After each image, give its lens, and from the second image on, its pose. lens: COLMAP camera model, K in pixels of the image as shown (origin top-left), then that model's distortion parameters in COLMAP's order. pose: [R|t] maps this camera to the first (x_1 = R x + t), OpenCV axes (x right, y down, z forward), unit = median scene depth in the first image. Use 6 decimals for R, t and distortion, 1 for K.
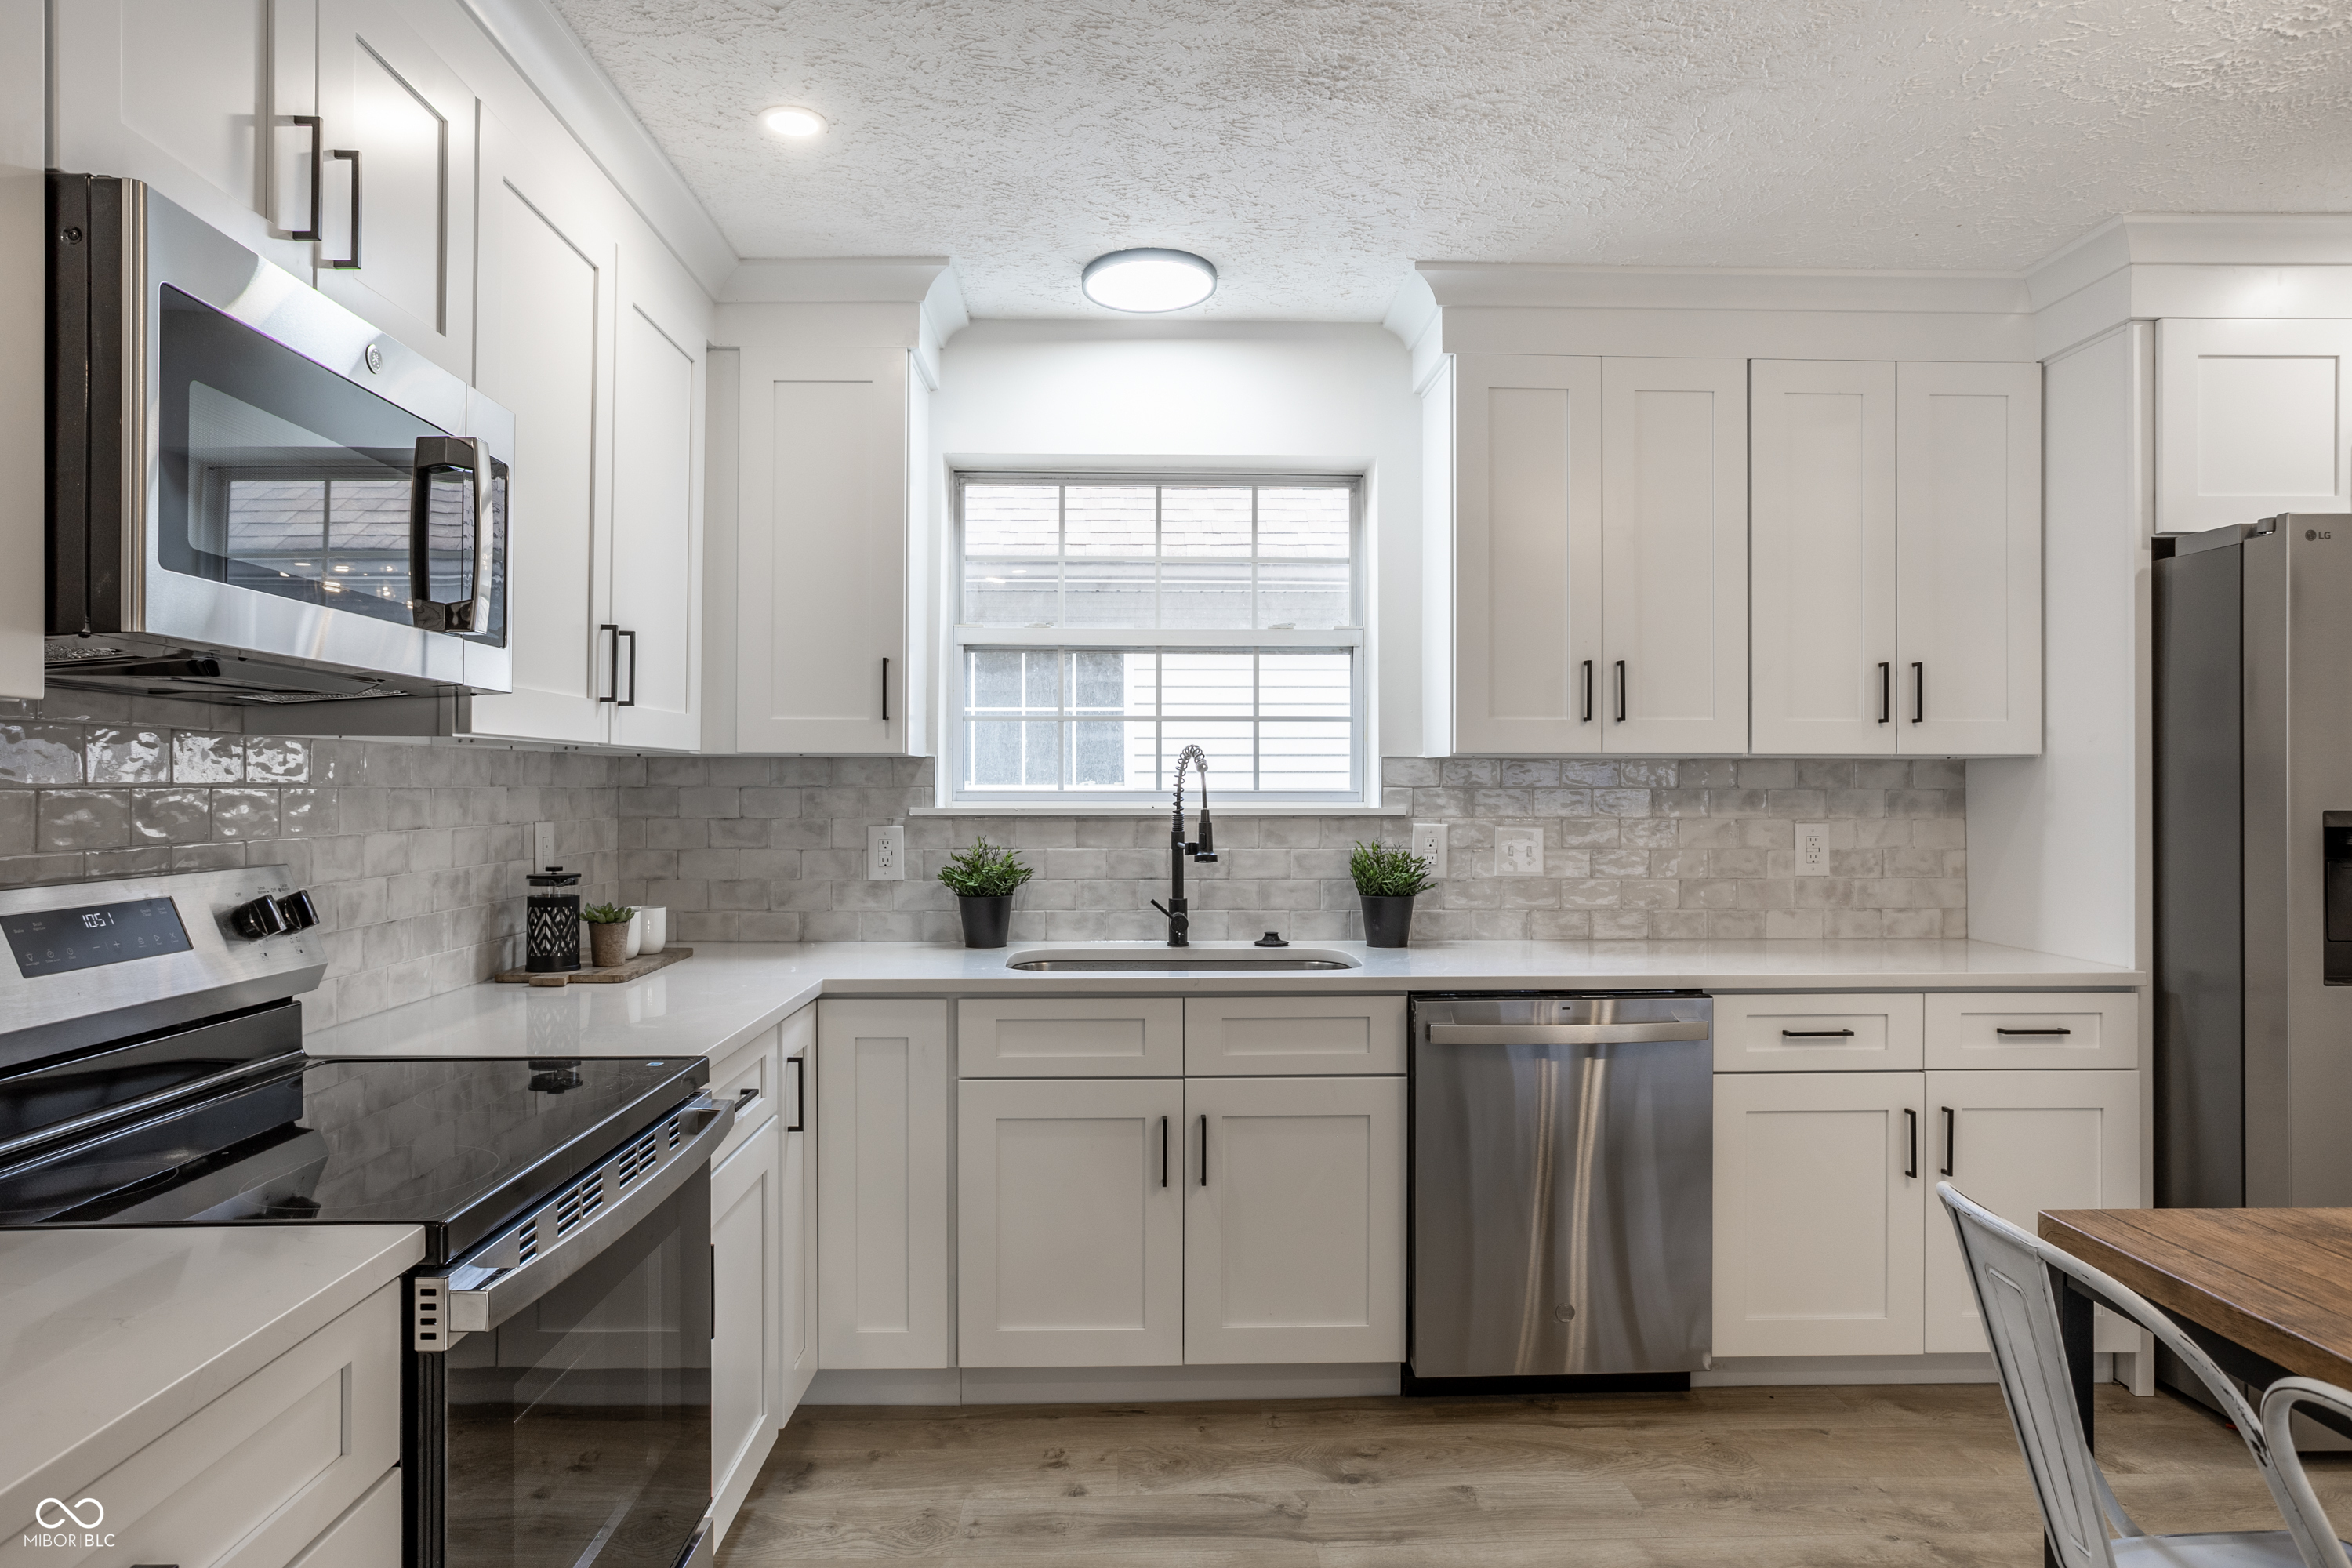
lens RADIAL K [[1389.7, 0, 1160.8], [0, 1389.7, 776.4], [0, 0, 1]] dist [-0.034490, 0.021816]
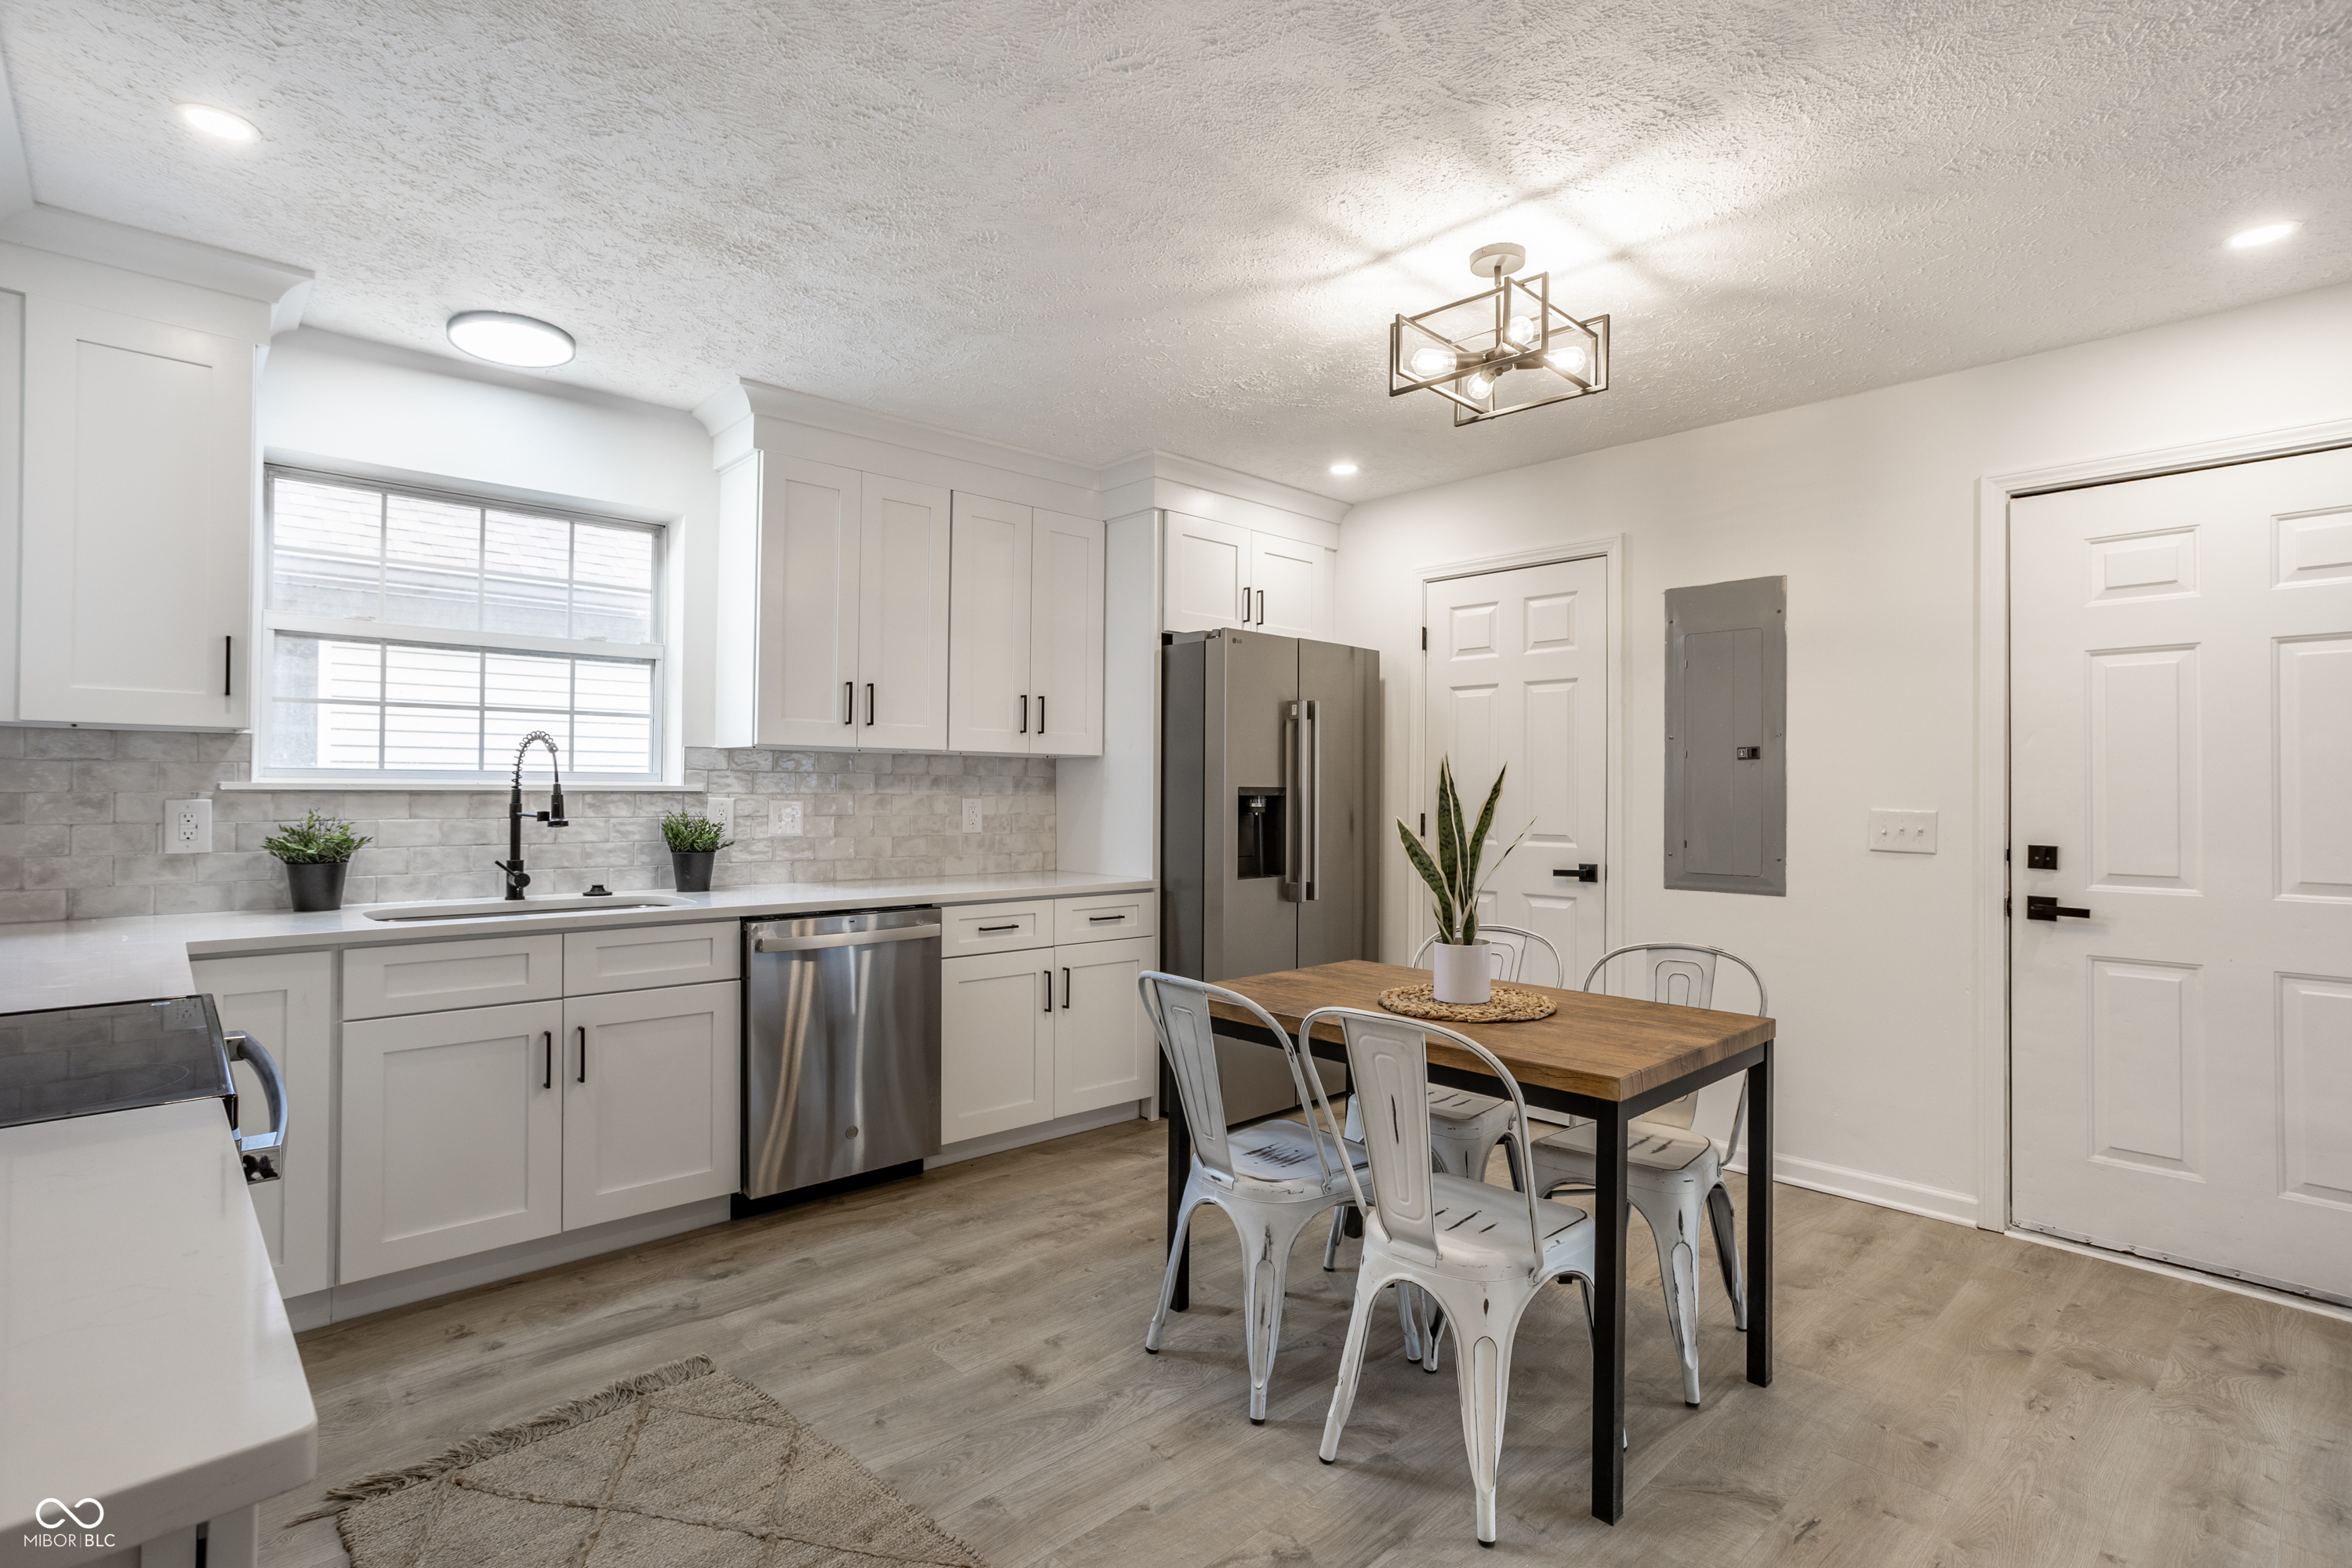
lens RADIAL K [[1139.5, 0, 1166.9], [0, 1139.5, 774.7], [0, 0, 1]] dist [-0.039522, 0.022145]
pose [[0.752513, 0.013232, 0.658445, -0.231467], [-0.009154, 0.999912, -0.009632, 0.021620], [-0.658514, 0.001221, 0.752568, -0.103792]]
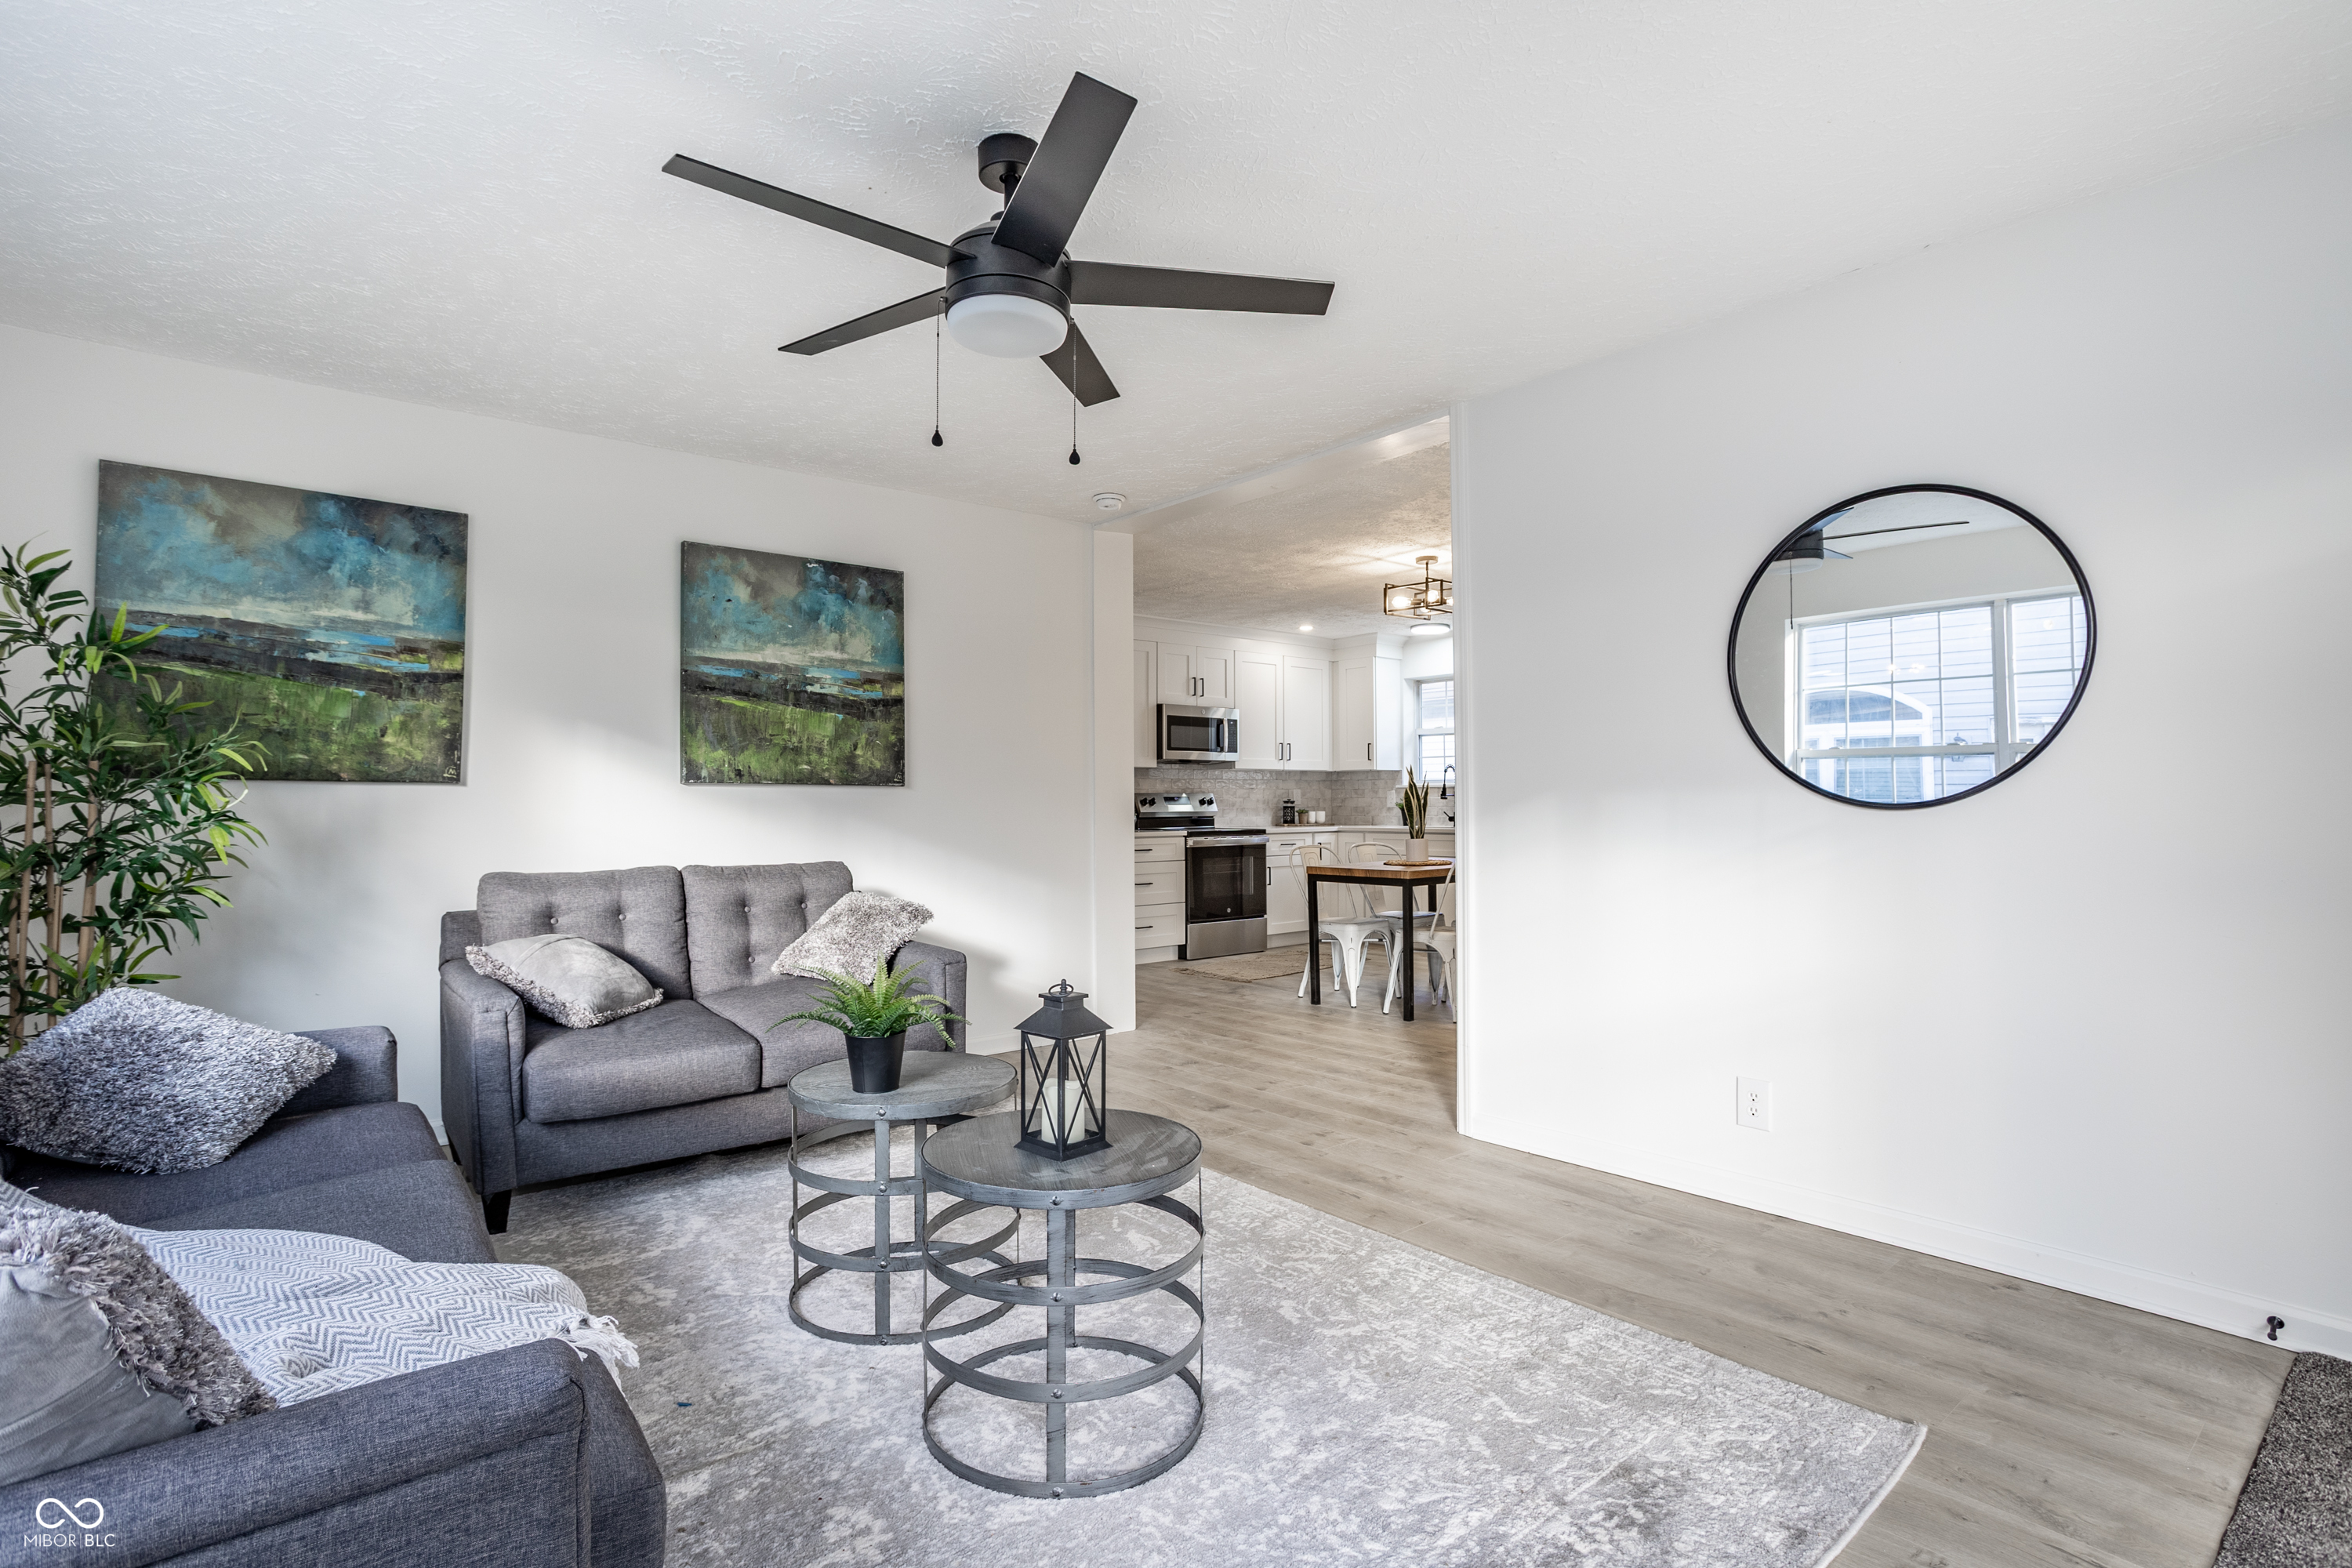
lens RADIAL K [[1139.5, 0, 1170.3], [0, 1139.5, 781.8], [0, 0, 1]] dist [-0.039522, 0.022145]
pose [[0.619593, -0.019599, -0.784679, 1.906065], [0.012893, 0.999807, -0.014792, 0.056170], [0.784817, -0.000952, 0.619726, -1.319507]]
